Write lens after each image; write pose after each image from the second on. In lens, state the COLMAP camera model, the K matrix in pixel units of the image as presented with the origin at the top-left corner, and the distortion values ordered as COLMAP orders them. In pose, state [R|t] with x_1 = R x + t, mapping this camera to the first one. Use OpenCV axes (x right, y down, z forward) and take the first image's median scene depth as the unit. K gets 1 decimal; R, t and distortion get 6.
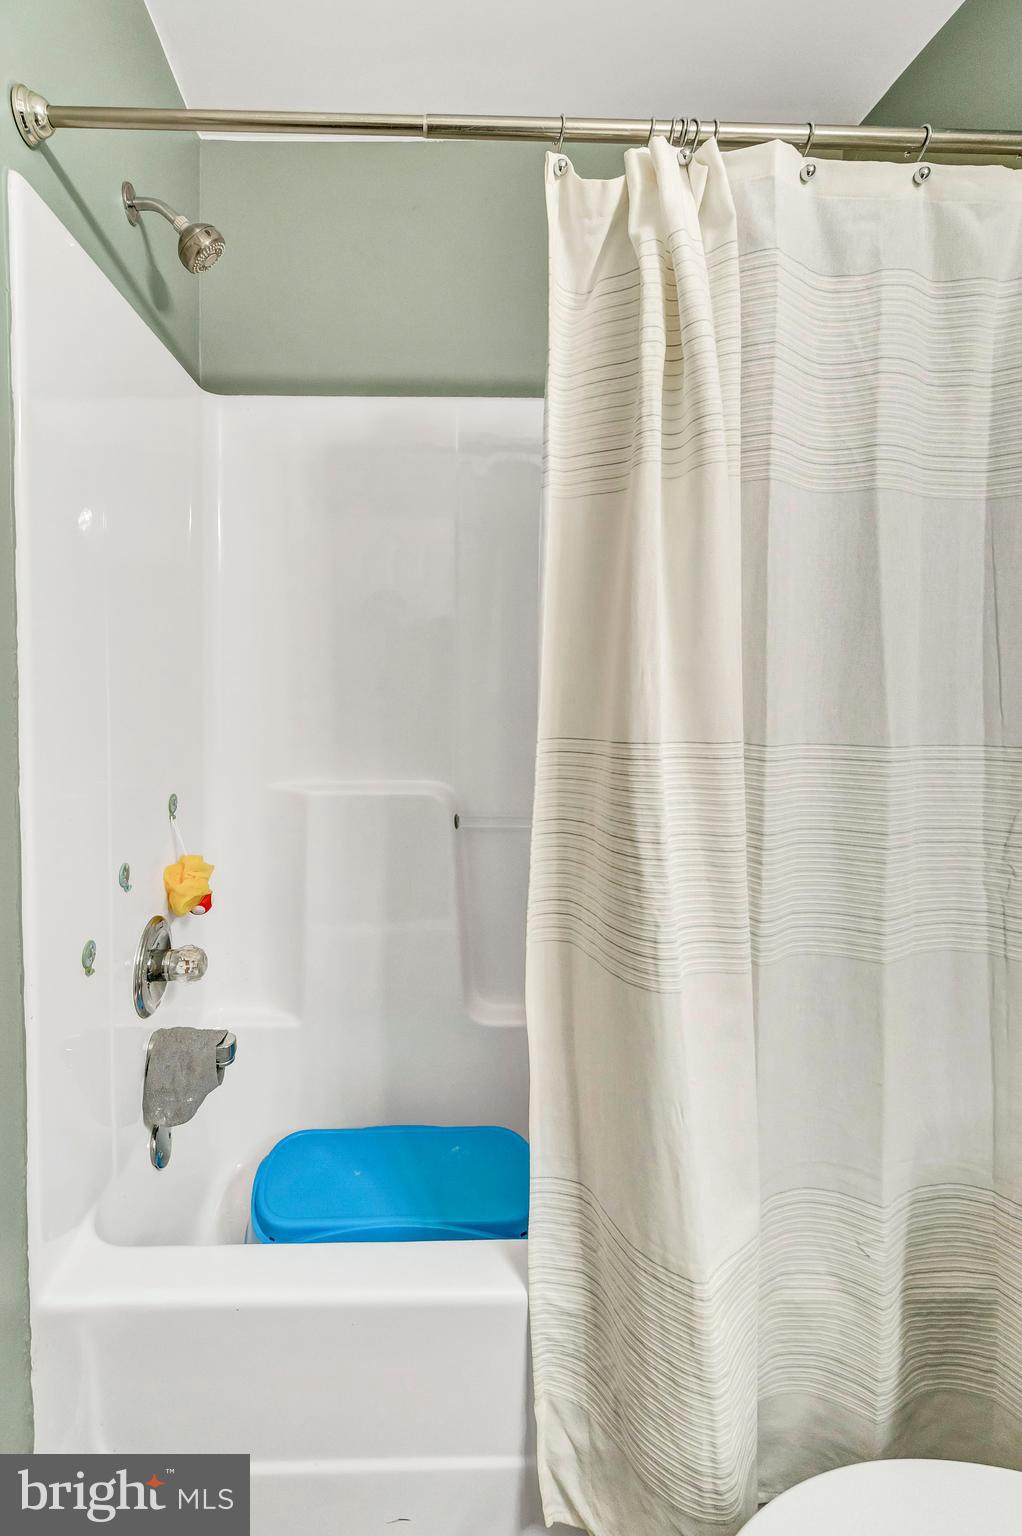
lens RADIAL K [[681.5, 0, 433.5], [0, 681.5, 690.3], [0, 0, 1]] dist [-0.000244, -0.000675]
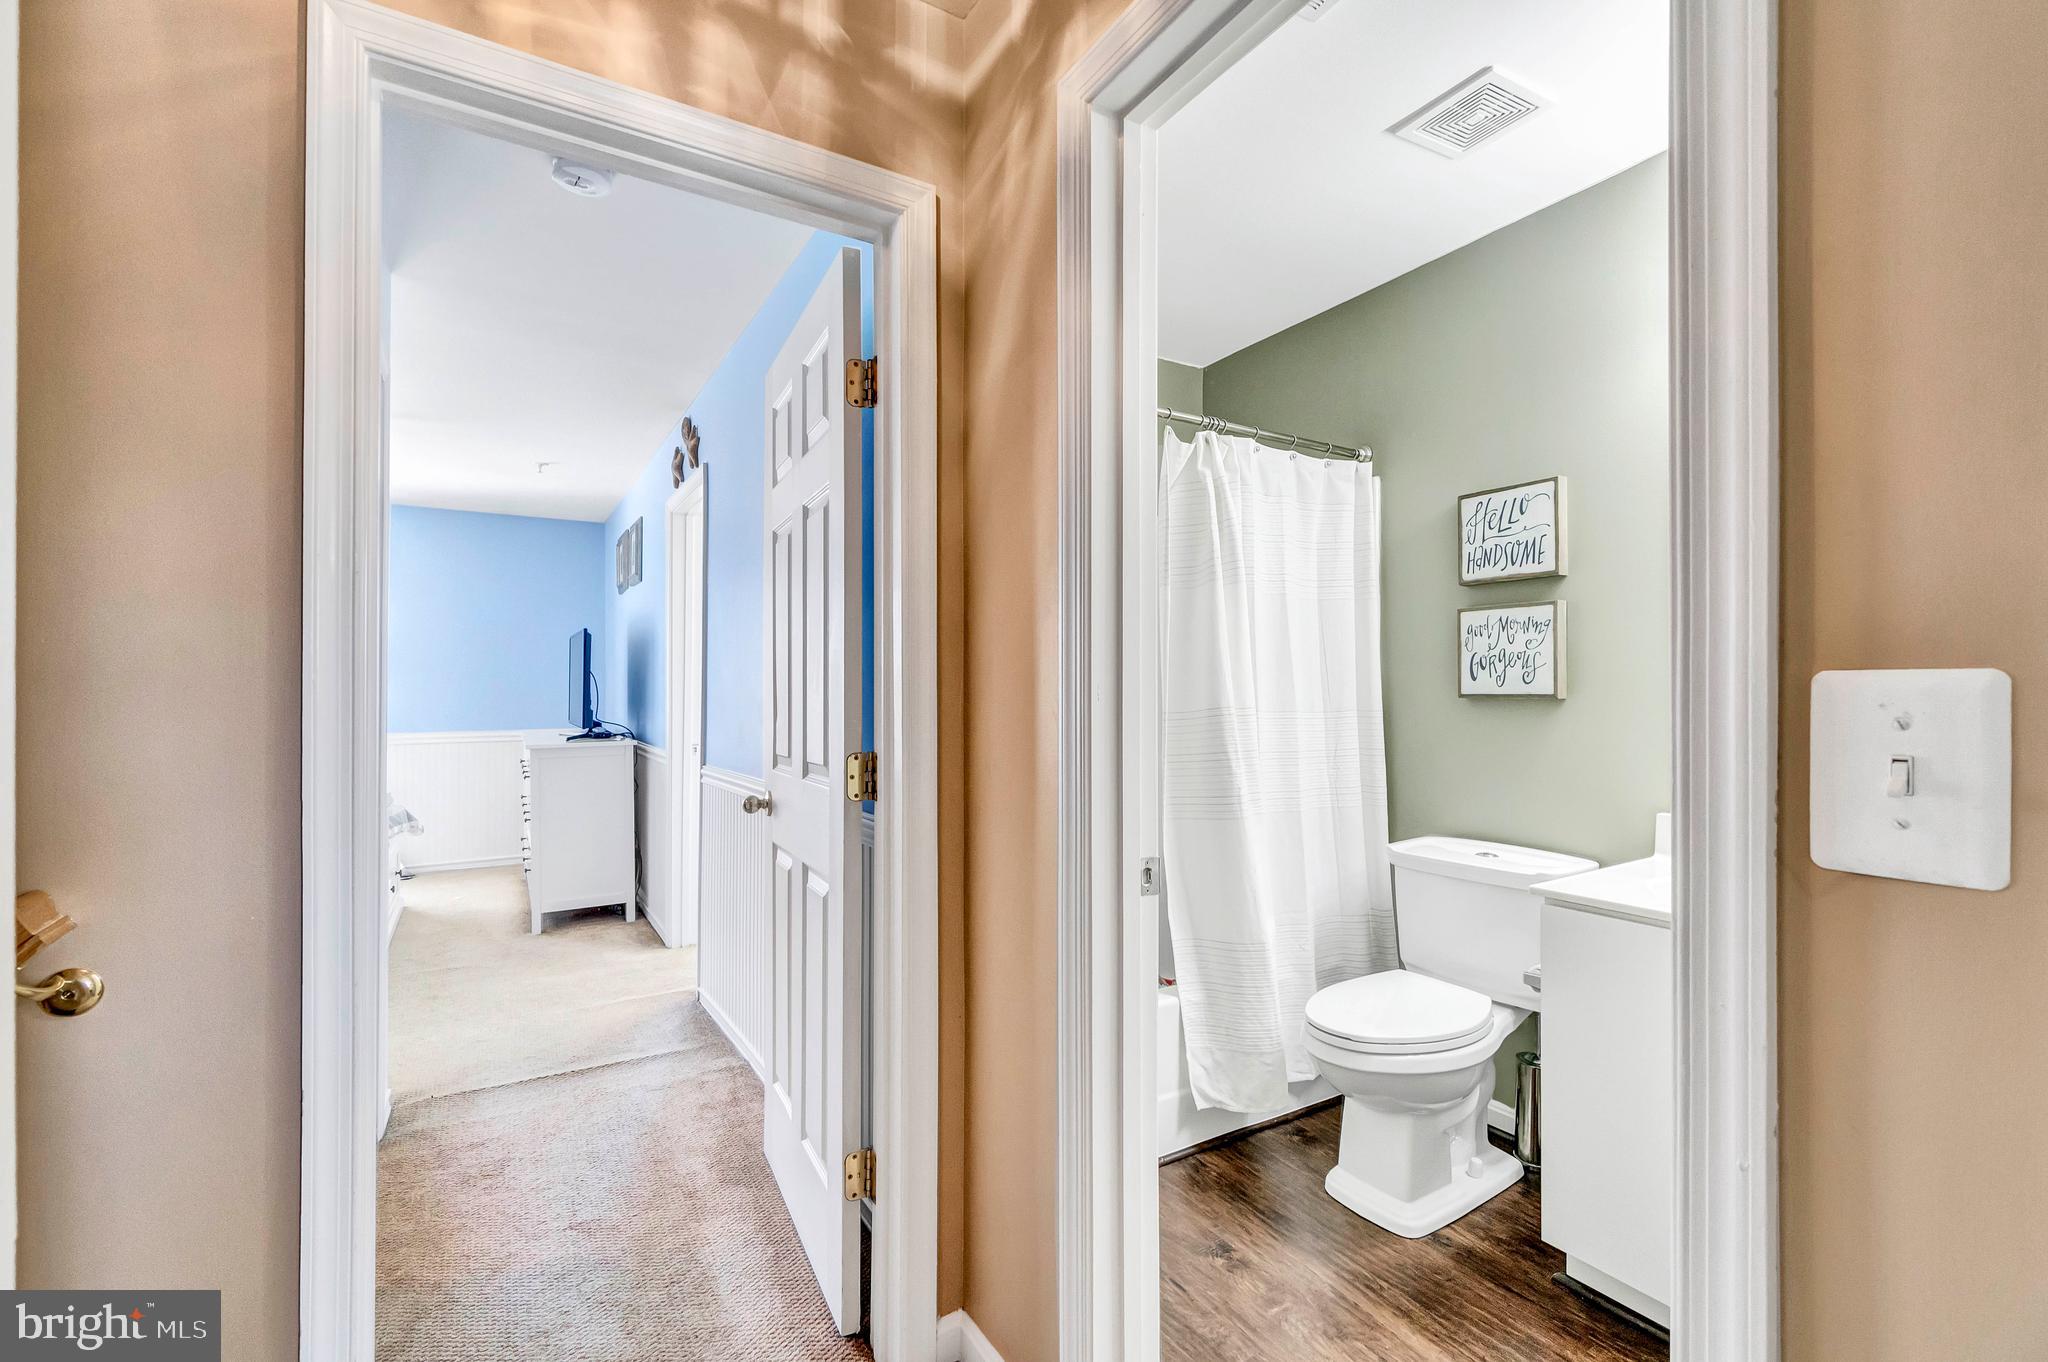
lens RADIAL K [[908.6, 0, 990.3], [0, 908.6, 698.6], [0, 0, 1]] dist [-0.000244, -0.000675]
pose [[0.872351, -0.007916, 0.488816, -1.645165], [0.039189, 0.997783, -0.053780, 0.162859], [-0.487307, 0.066072, 0.870727, -1.080478]]
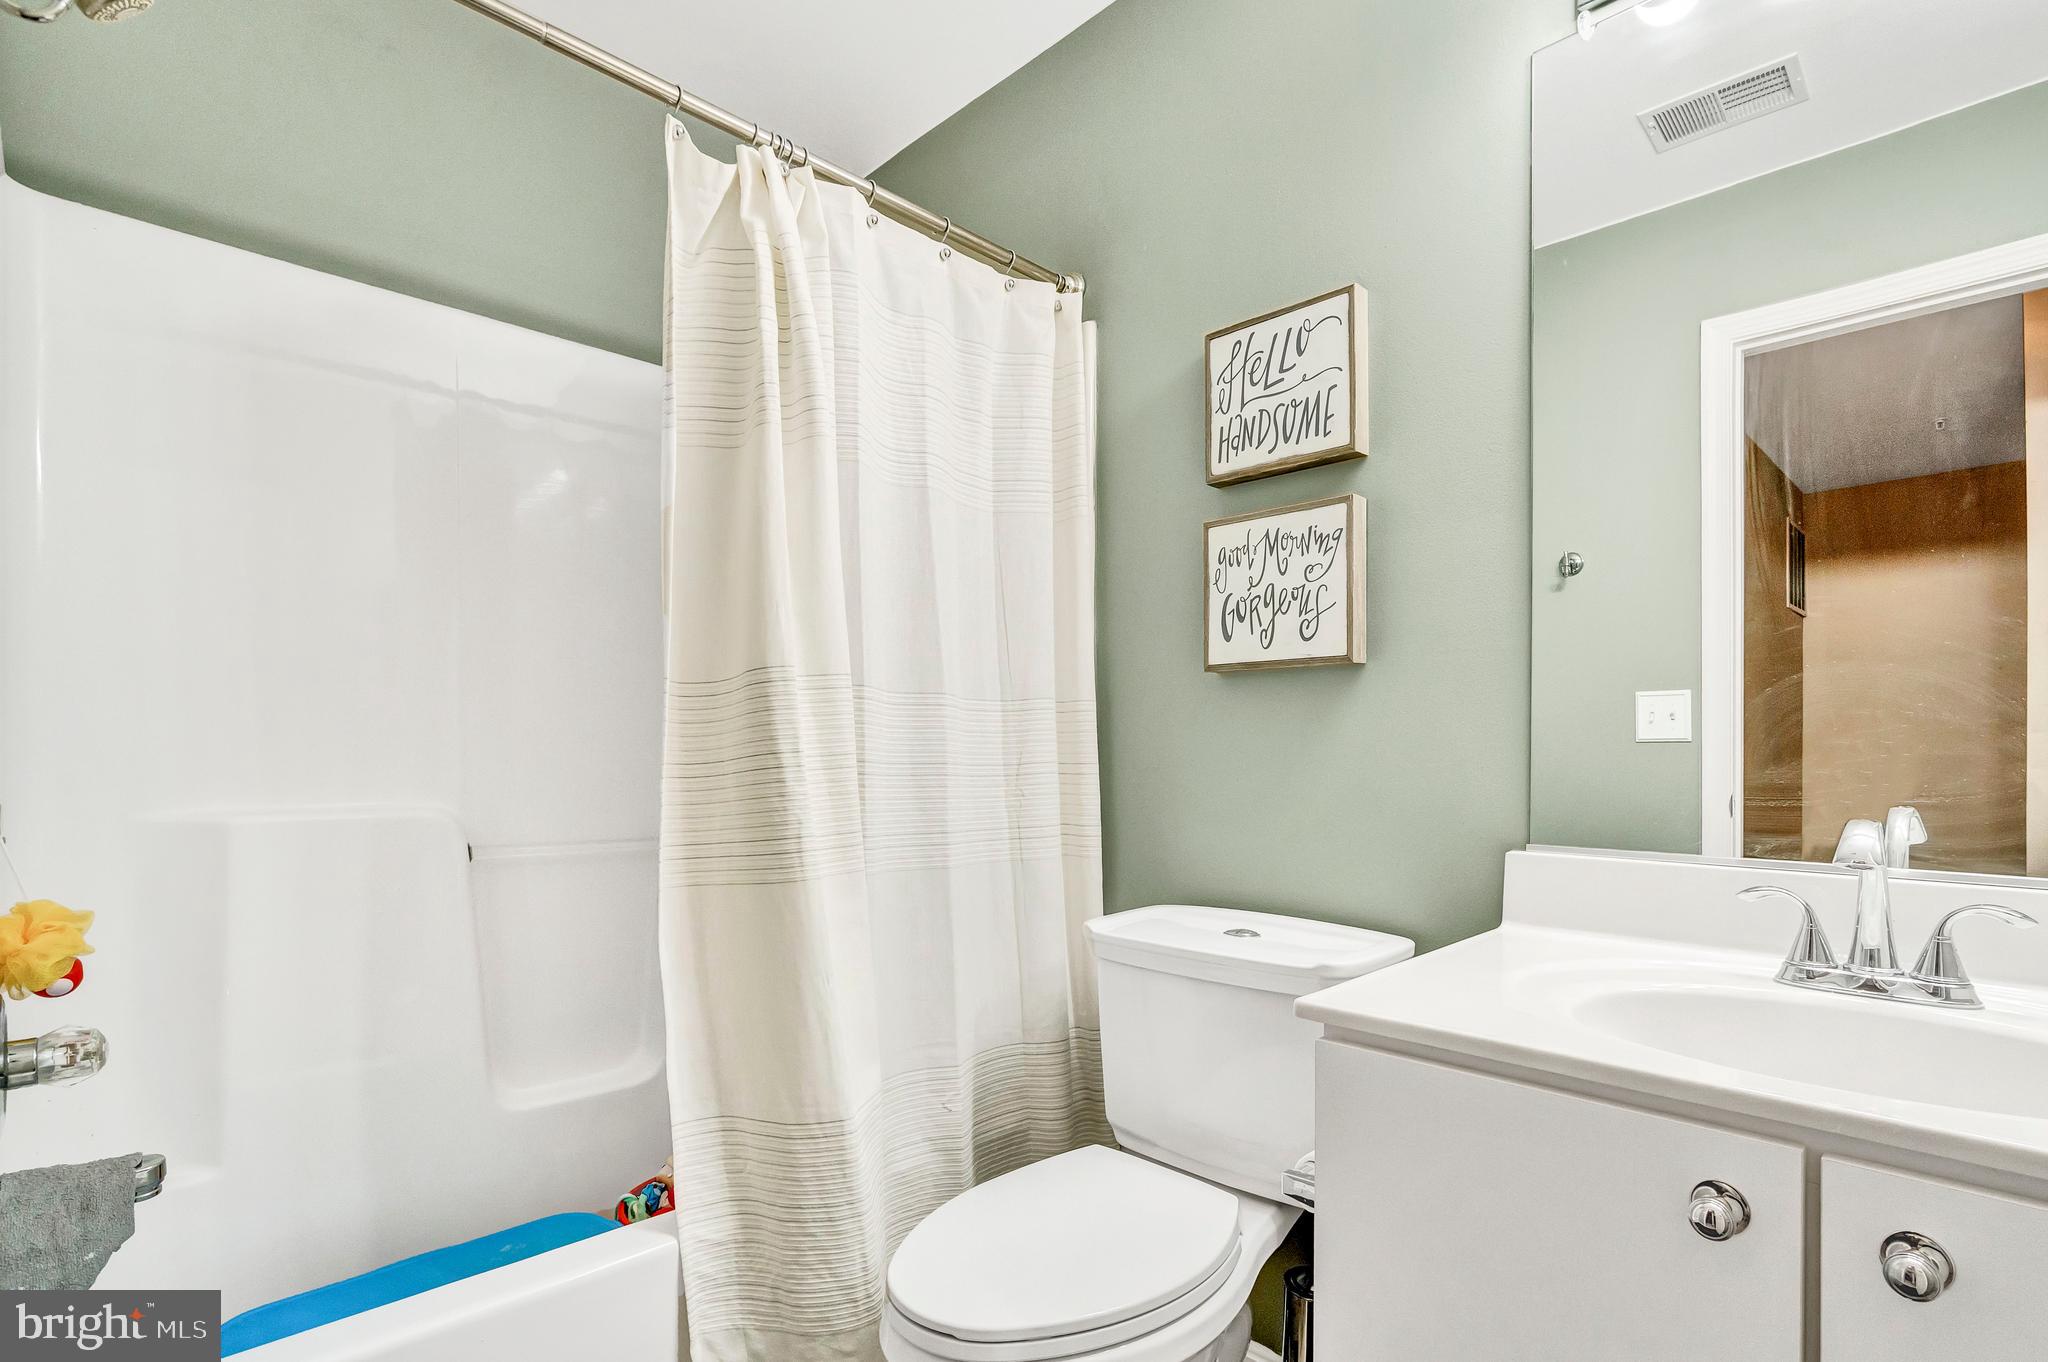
lens RADIAL K [[1011.0, 0, 1020.5], [0, 1011.0, 767.8], [0, 0, 1]] dist [-0.002595, 0.002220]
pose [[0.733643, -0.007901, 0.679490, -0.498931], [0.047232, 0.998107, -0.039390, 0.304985], [-0.677892, 0.060992, 0.732627, -0.450392]]
